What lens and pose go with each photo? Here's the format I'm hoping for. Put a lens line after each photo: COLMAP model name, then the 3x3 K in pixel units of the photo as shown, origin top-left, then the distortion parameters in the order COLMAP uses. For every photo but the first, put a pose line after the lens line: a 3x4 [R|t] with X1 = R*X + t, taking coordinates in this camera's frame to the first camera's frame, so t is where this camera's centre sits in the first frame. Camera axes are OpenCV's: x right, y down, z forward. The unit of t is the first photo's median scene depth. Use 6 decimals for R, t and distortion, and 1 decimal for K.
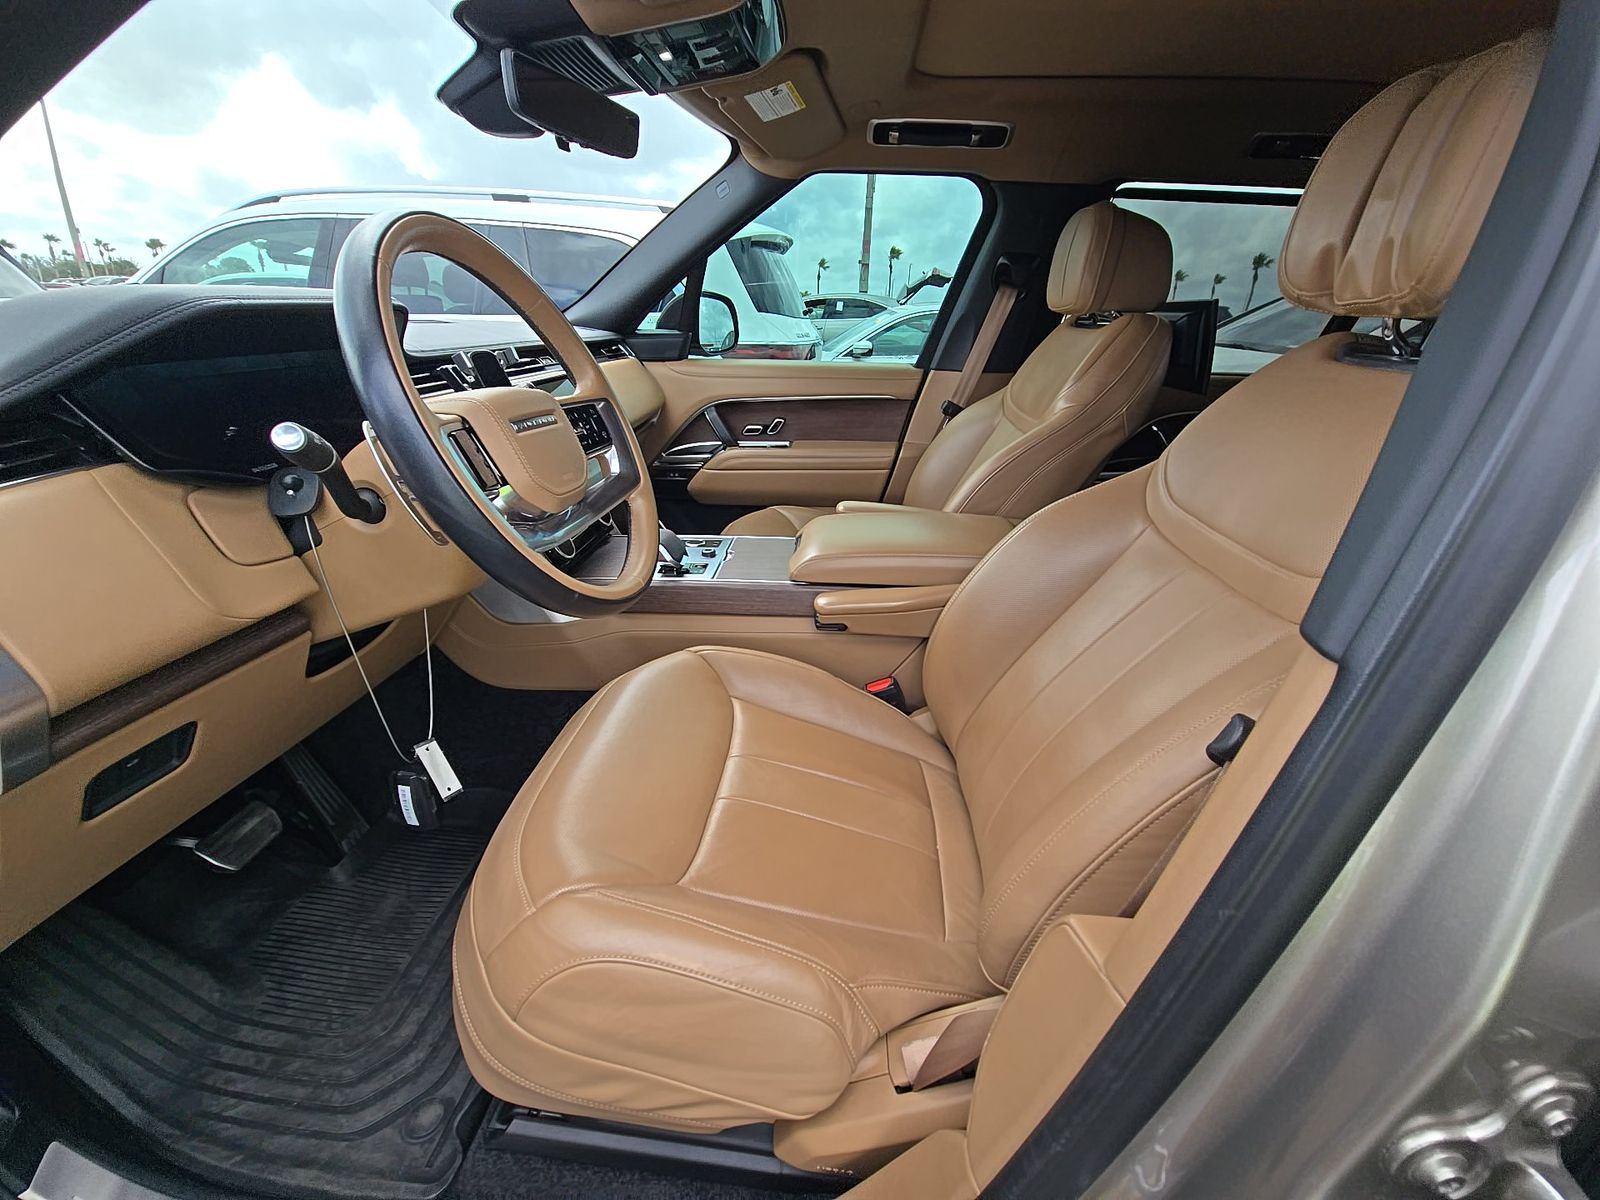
lens RADIAL K [[652.1, 0, 792.8], [0, 652.1, 600.8], [0, 0, 1]] dist [0.017801, -0.018223]
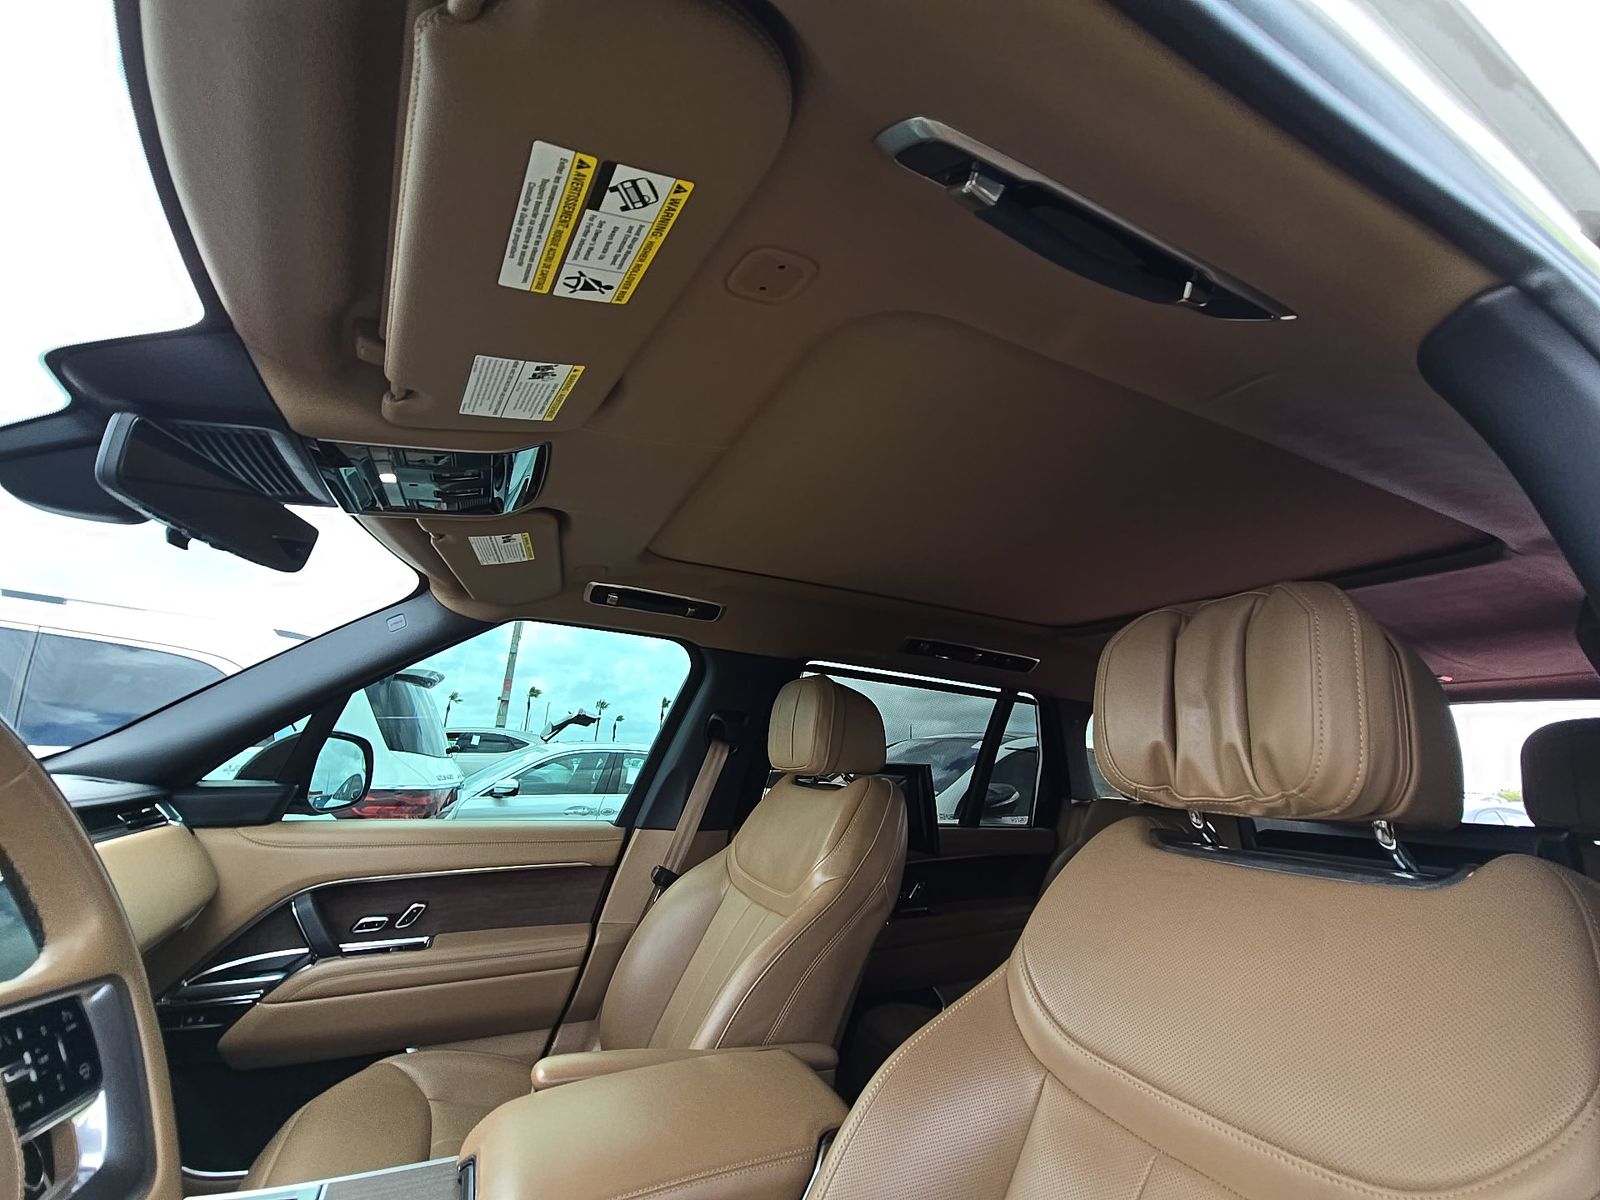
lens RADIAL K [[650.9, 0, 795.0], [0, 650.9, 583.1], [0, 0, 1]] dist [0.020290, -0.013382]
pose [[0.864058, 0.150825, 0.480265, -0.066901], [0.175635, 0.803779, -0.568412, -0.091813], [-0.471758, 0.575493, 0.668021, 0.152761]]
